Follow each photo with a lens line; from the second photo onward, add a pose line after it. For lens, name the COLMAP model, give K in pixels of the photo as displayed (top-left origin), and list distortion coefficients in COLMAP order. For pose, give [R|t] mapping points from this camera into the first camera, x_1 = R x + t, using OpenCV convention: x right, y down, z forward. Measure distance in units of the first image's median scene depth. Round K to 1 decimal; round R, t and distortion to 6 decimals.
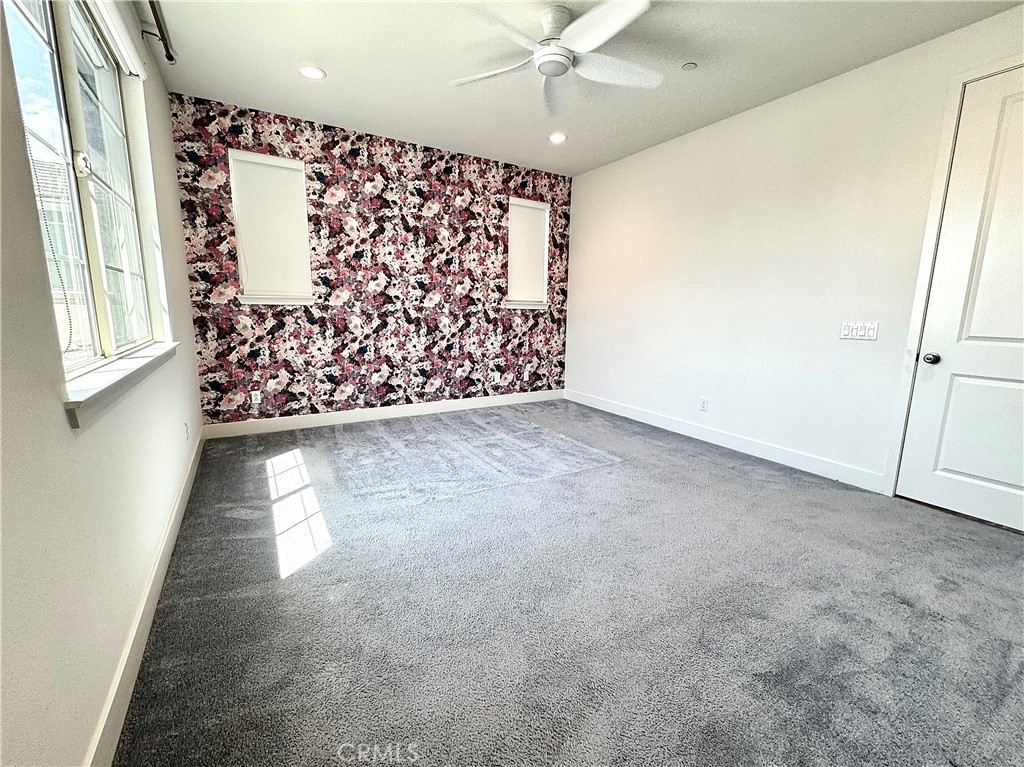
lens RADIAL K [[410.2, 0, 489.2], [0, 410.2, 368.3], [0, 0, 1]] dist [-0.002685, 0.000349]
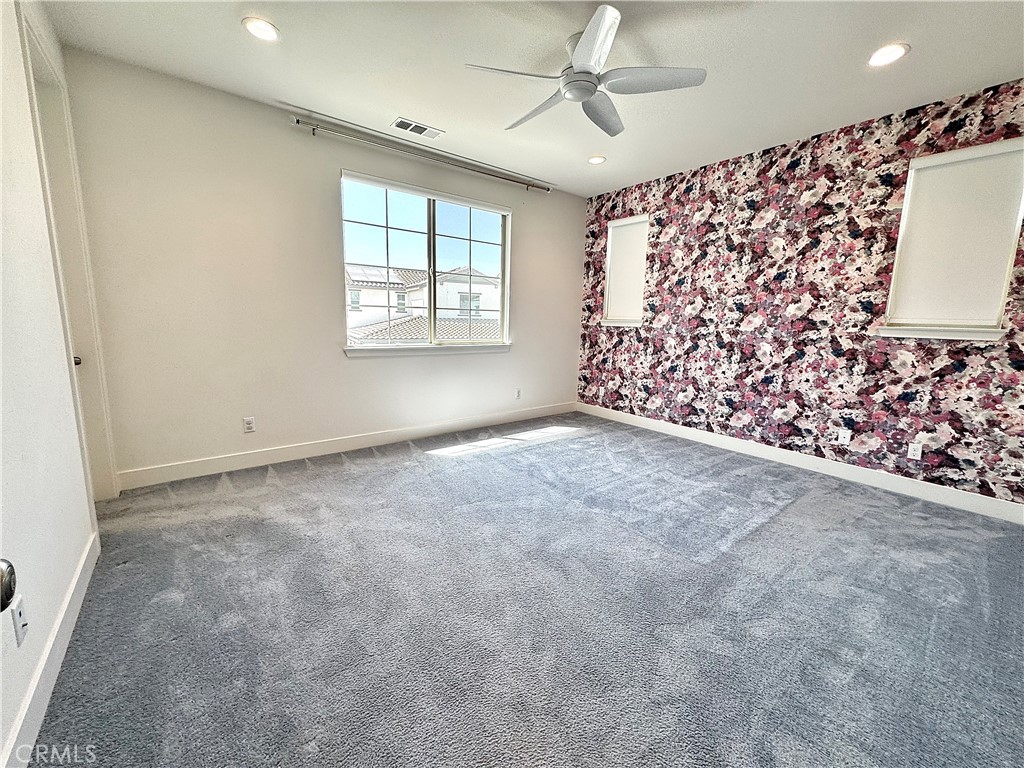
lens RADIAL K [[410.2, 0, 508.9], [0, 410.2, 386.9], [0, 0, 1]] dist [-0.002685, 0.000349]
pose [[0.163640, 0.142955, -0.976108, 0.660894], [-0.176740, 0.977685, 0.113556, -0.042221], [0.970559, 0.153935, 0.185254, 0.363396]]
